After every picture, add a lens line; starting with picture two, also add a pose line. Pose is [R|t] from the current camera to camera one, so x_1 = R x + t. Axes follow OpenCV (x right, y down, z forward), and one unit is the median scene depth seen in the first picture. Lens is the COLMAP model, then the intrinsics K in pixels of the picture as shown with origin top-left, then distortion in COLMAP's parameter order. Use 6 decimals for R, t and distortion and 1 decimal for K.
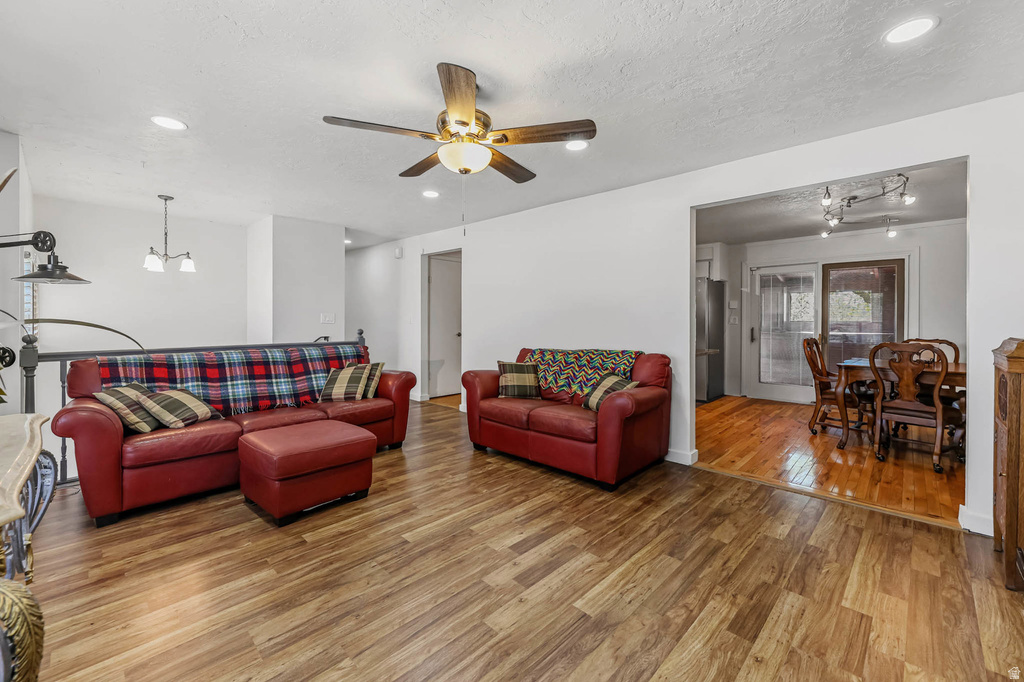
lens RADIAL K [[427.7, 0, 511.7], [0, 427.7, 324.0], [0, 0, 1]] dist [0.000671, -0.000332]
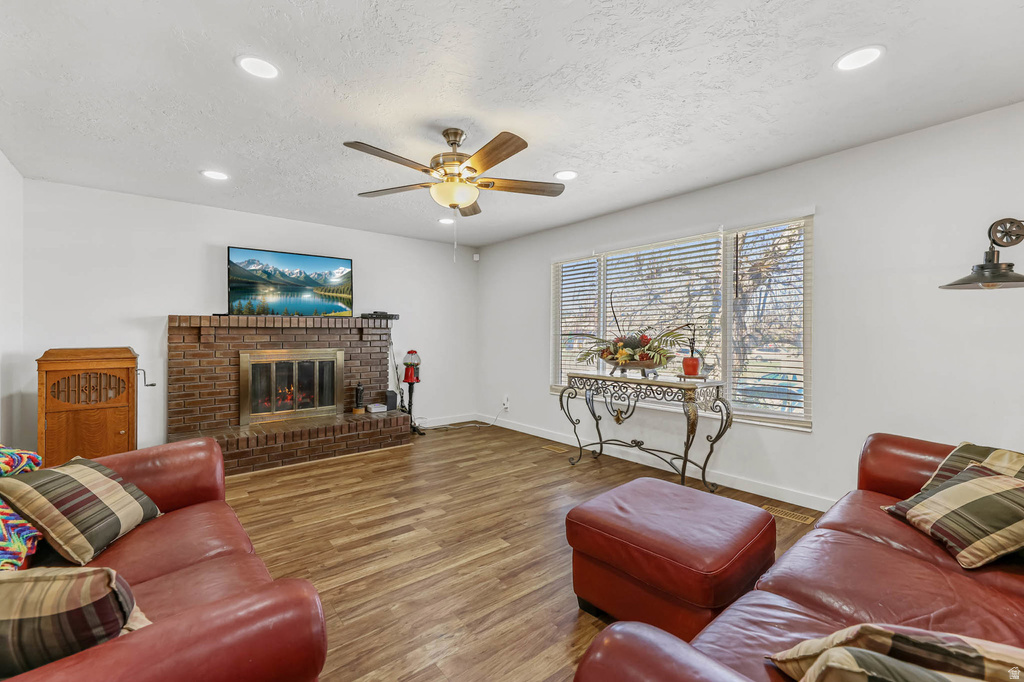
lens RADIAL K [[427.7, 0, 511.7], [0, 427.7, 324.0], [0, 0, 1]] dist [0.000671, -0.000332]
pose [[-0.992954, 0.000196, 0.118498, -0.406591], [-0.001142, 0.999936, -0.011219, -0.017828], [-0.118492, -0.011275, -0.992891, 2.142209]]
